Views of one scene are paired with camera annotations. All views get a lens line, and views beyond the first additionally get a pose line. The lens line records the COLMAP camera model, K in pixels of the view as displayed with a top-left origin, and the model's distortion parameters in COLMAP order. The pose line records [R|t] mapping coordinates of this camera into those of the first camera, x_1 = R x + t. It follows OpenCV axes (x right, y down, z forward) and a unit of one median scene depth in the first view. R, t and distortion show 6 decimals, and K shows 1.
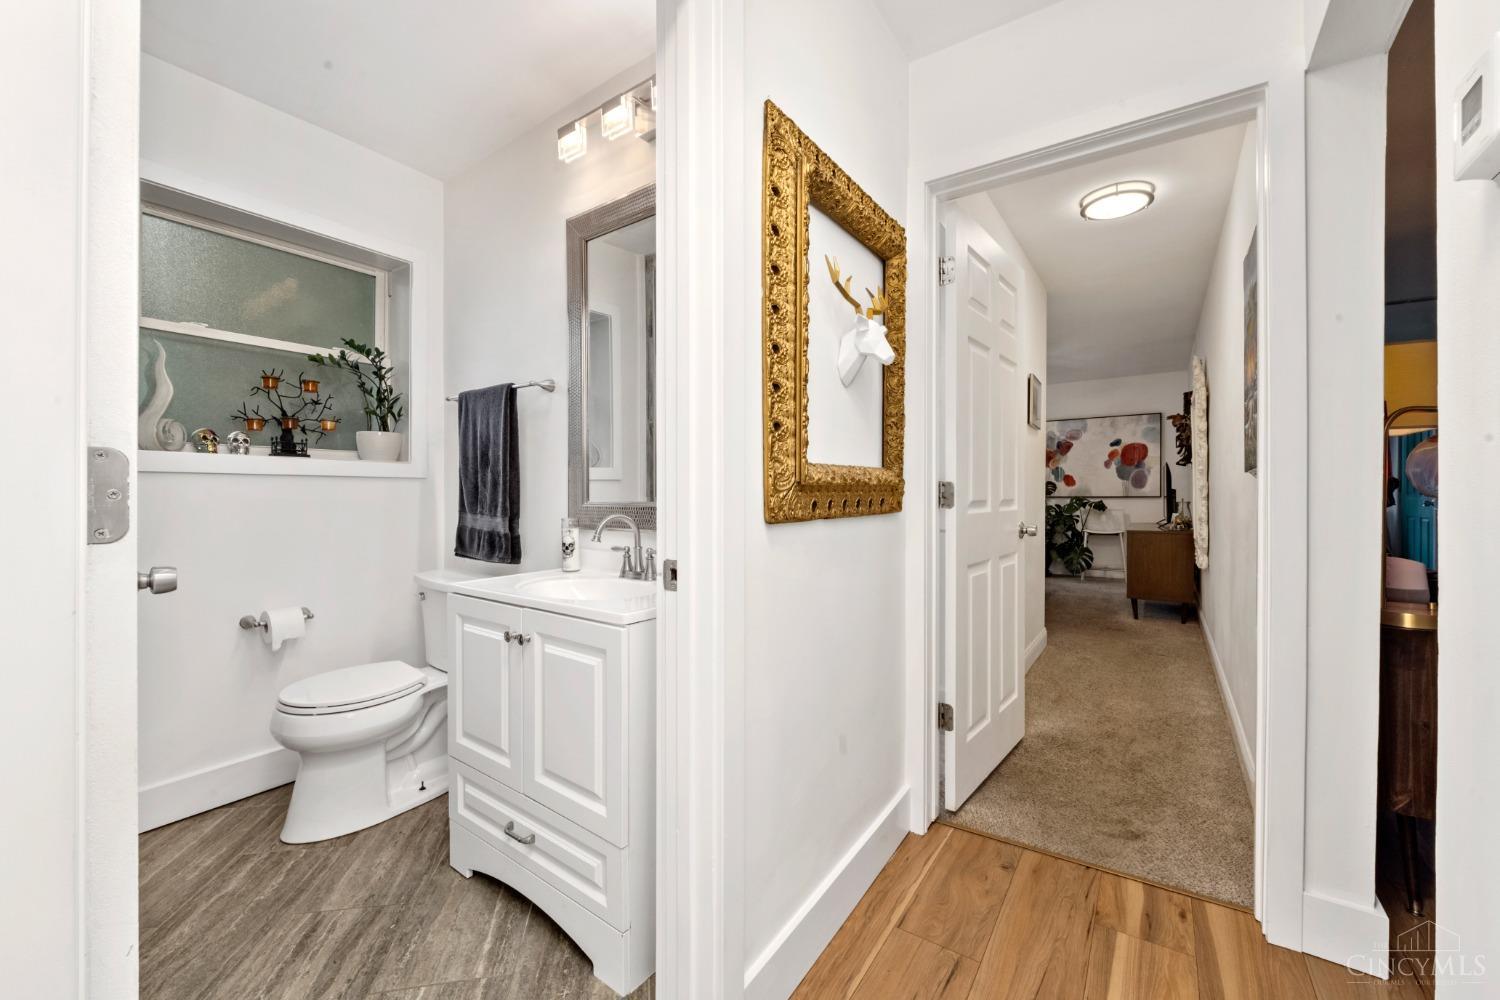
lens RADIAL K [[571.9, 0, 750.0], [0, 571.9, 500.0], [0, 0, 1]] dist [0.000101, -0.000035]
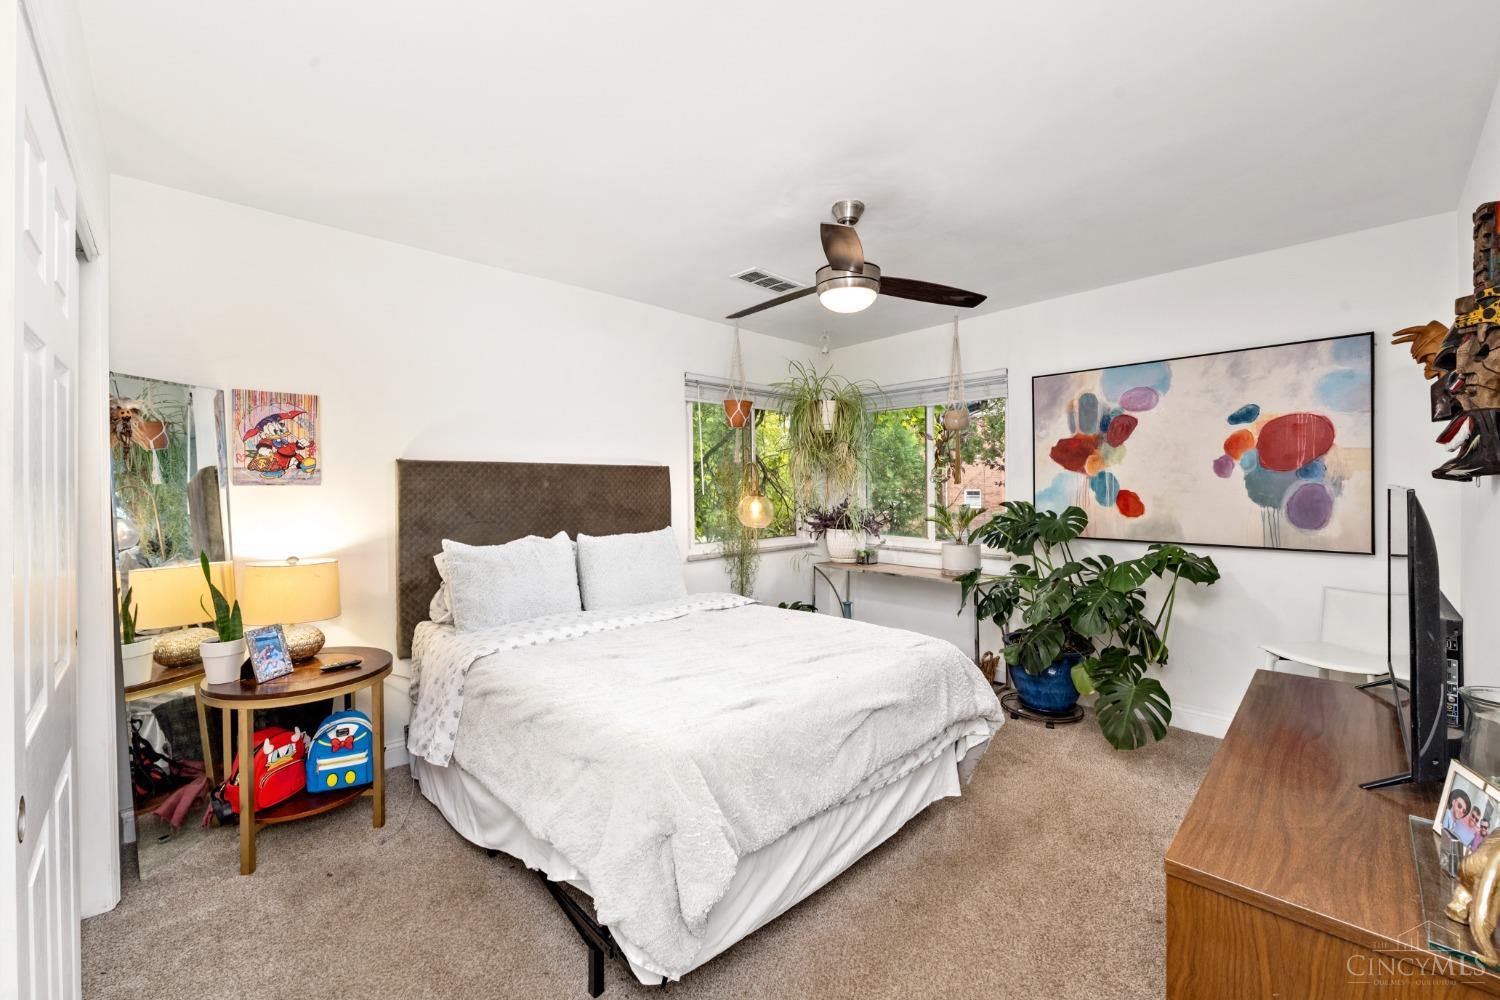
lens RADIAL K [[597.9, 0, 750.6], [0, 597.9, 487.9], [0, 0, 1]] dist [-0.003058, -0.000445]
pose [[0.983664, 0.000001, -0.180012, 0.370460], [-0.000974, 0.999985, -0.005312, -0.045164], [0.180009, 0.005401, 0.983650, 0.519137]]
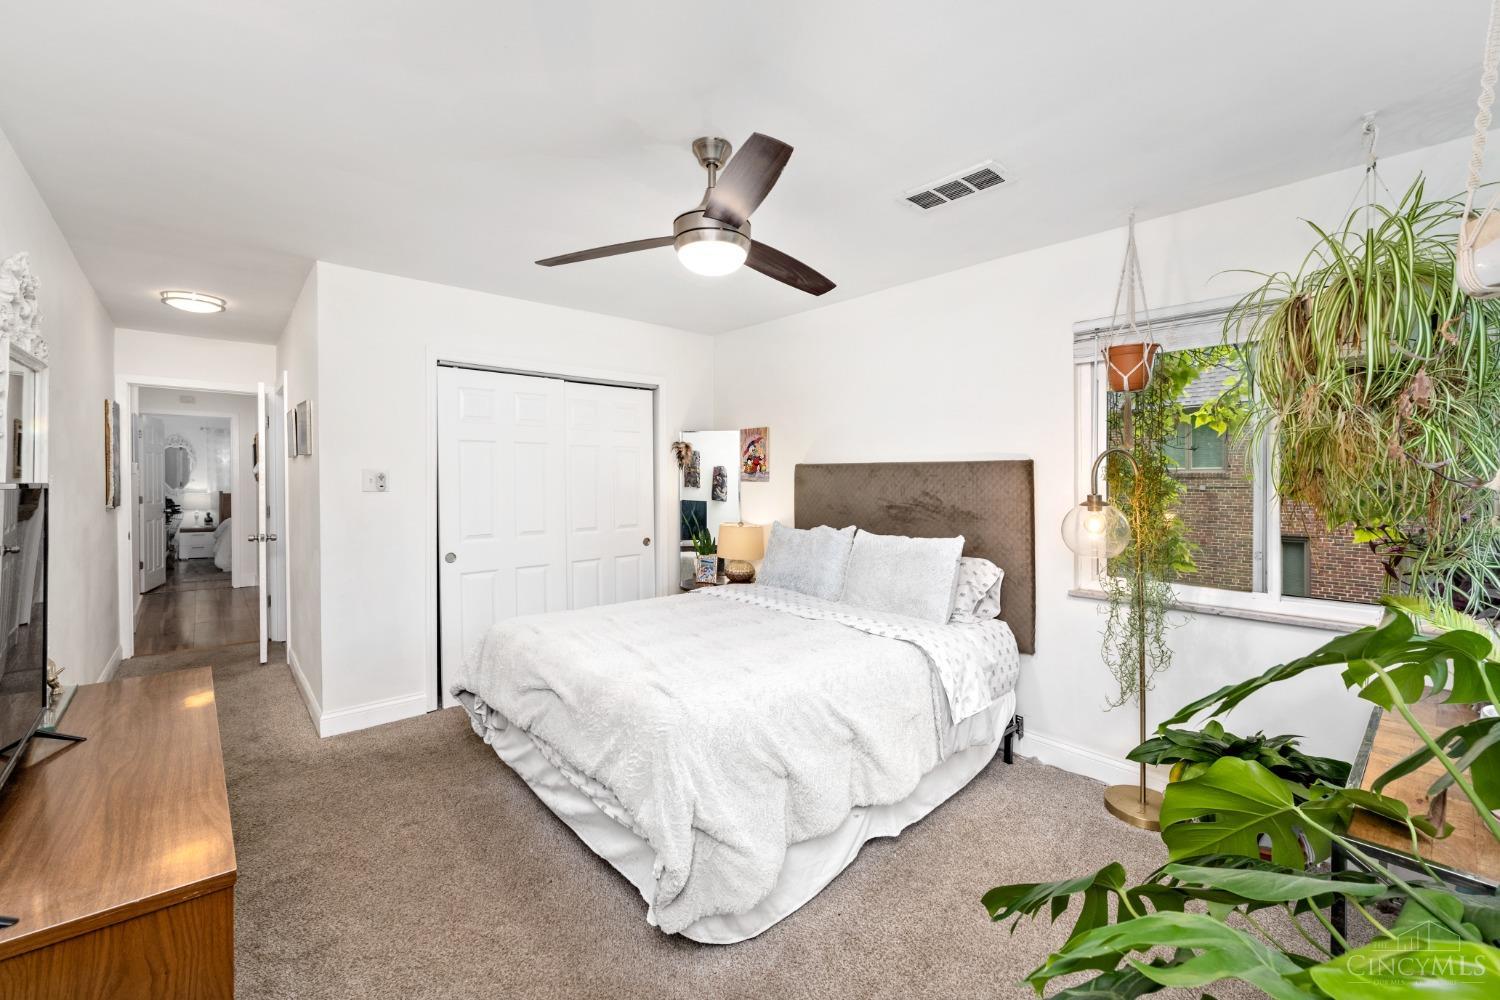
lens RADIAL K [[597.9, 0, 750.6], [0, 597.9, 487.9], [0, 0, 1]] dist [-0.003058, -0.000445]
pose [[-0.194074, 0.020116, -0.980781, 0.870708], [-0.010235, 0.999694, 0.022529, -0.064845], [0.980933, 0.014411, -0.193809, 1.298504]]
